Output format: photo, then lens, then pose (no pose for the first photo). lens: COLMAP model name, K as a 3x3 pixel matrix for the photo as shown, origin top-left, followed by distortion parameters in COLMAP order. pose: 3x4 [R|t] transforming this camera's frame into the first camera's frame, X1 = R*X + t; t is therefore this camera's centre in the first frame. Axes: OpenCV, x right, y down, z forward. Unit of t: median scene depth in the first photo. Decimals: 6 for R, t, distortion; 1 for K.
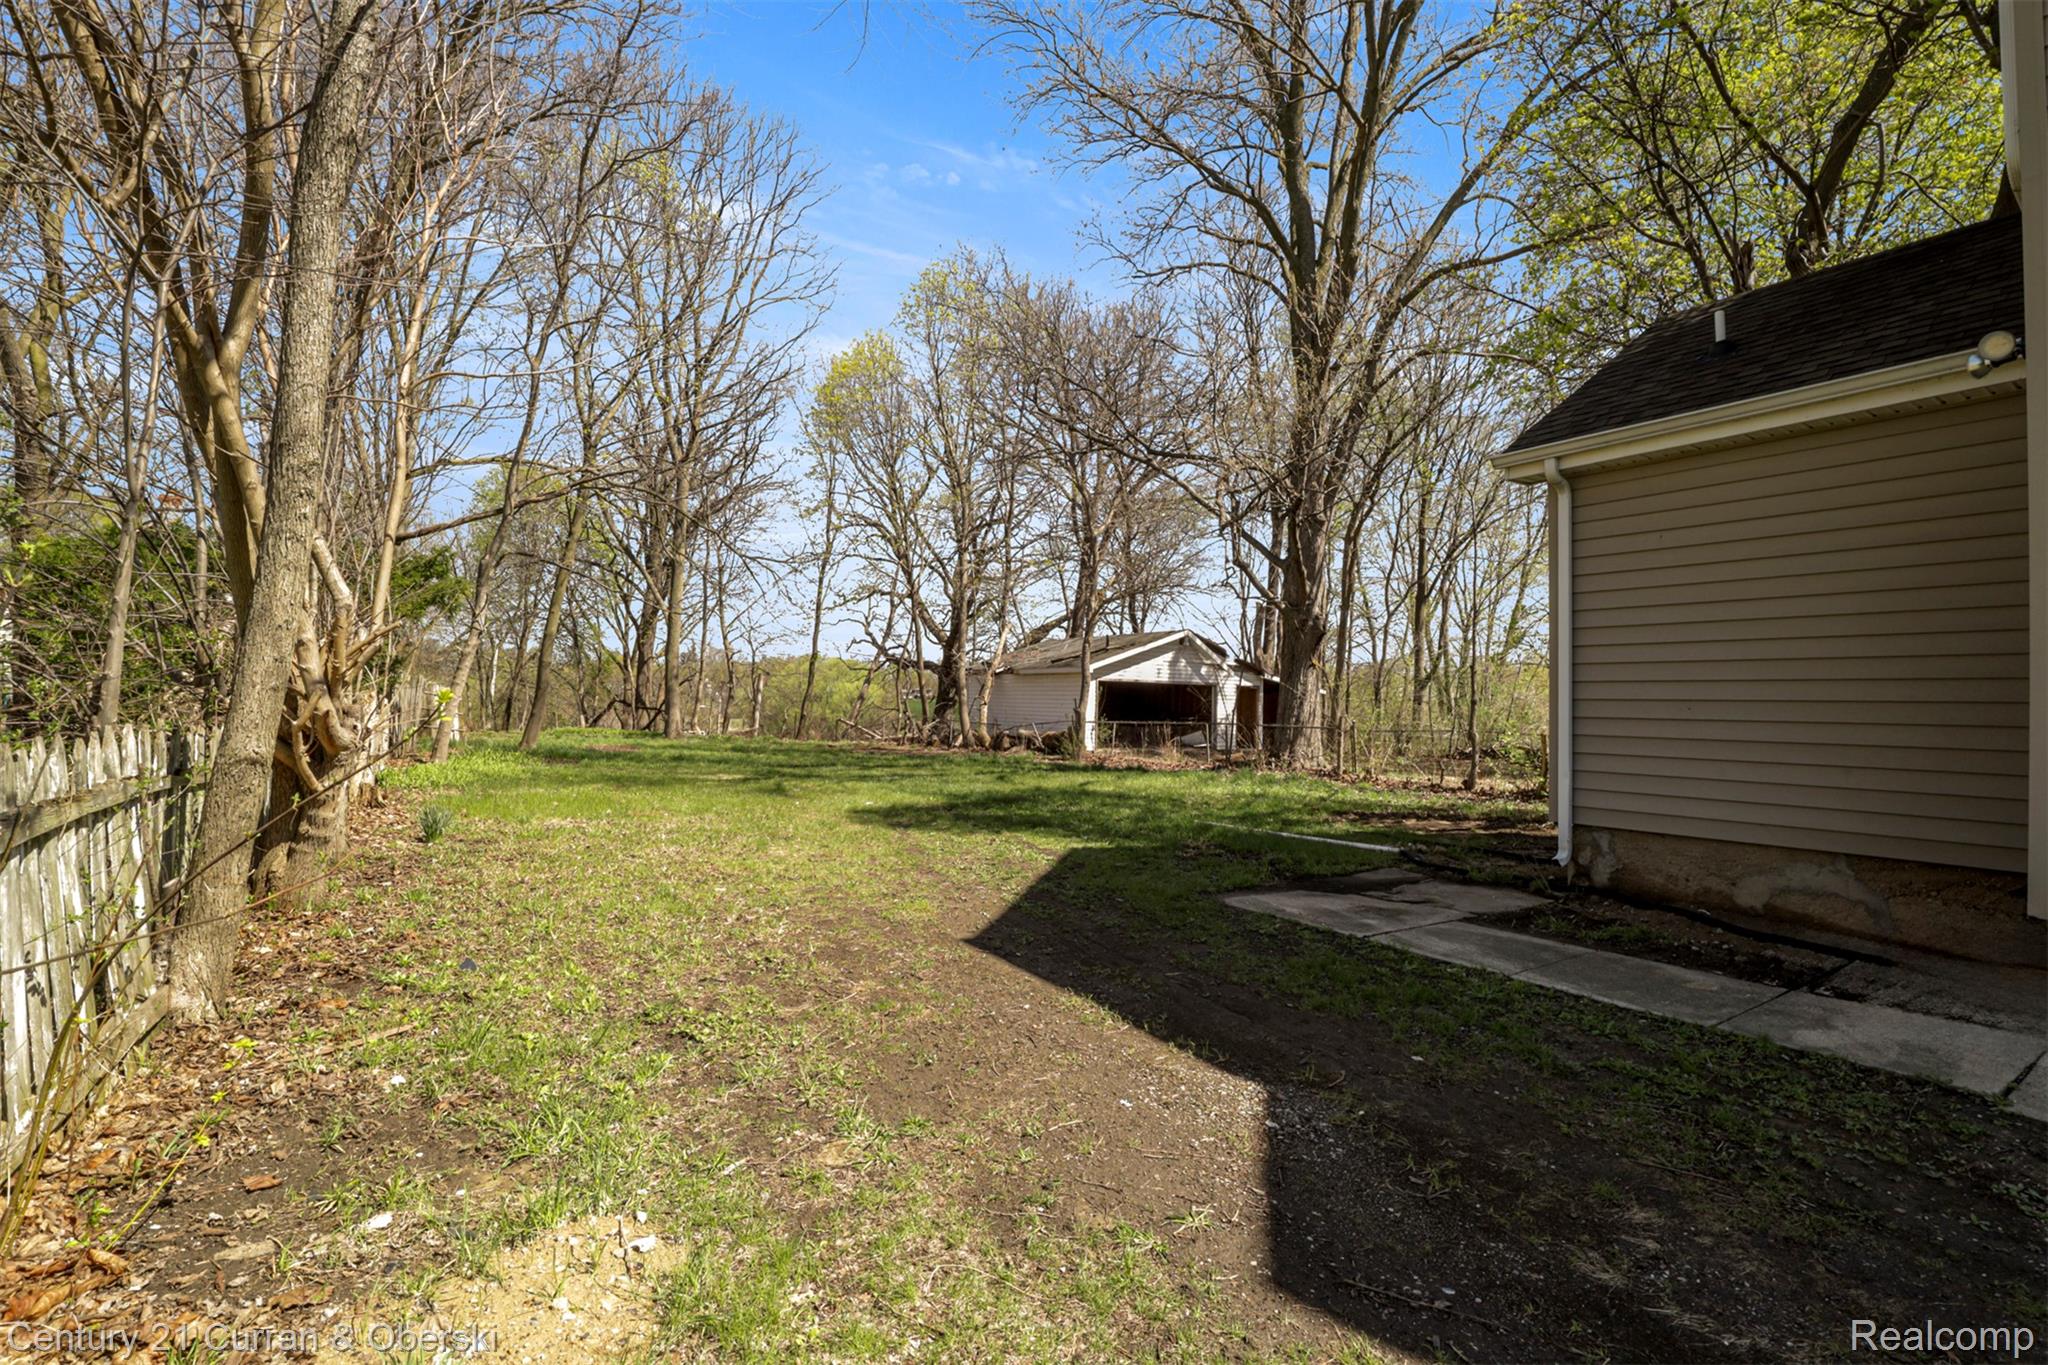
lens RADIAL K [[955.0, 0, 1023.9], [0, 955.0, 671.2], [0, 0, 1]] dist [-0.015313, -0.000107]
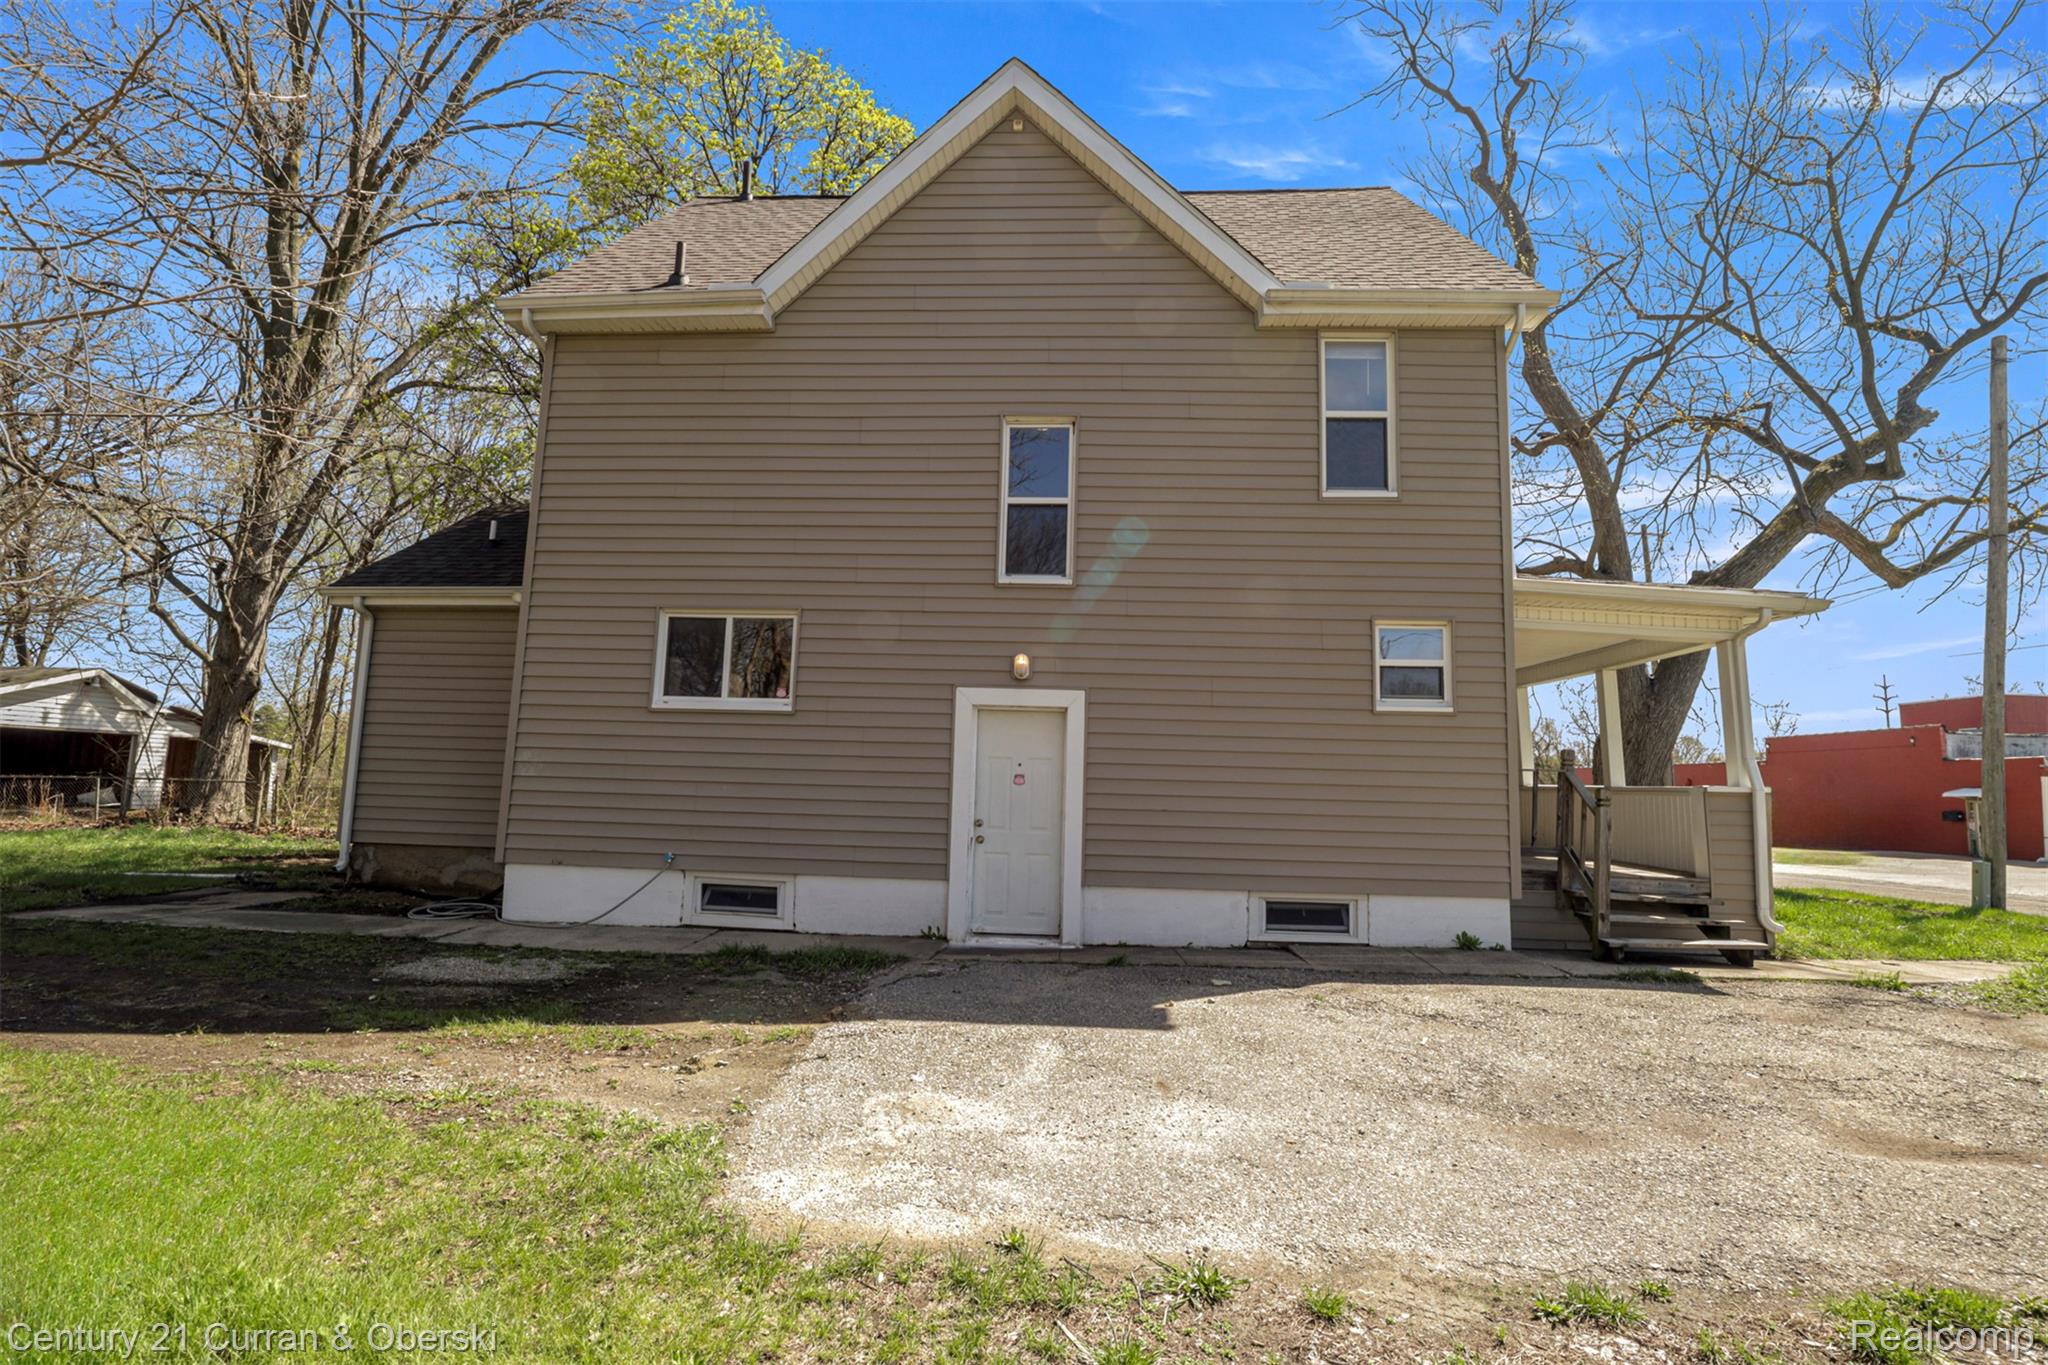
lens RADIAL K [[955.0, 0, 1023.9], [0, 955.0, 663.3], [0, 0, 1]] dist [-0.015313, -0.000107]
pose [[0.605096, 0.102229, 0.789562, 0.007036], [-0.044720, 0.994520, -0.094494, -0.008572], [-0.794895, 0.021868, 0.606353, -0.271267]]
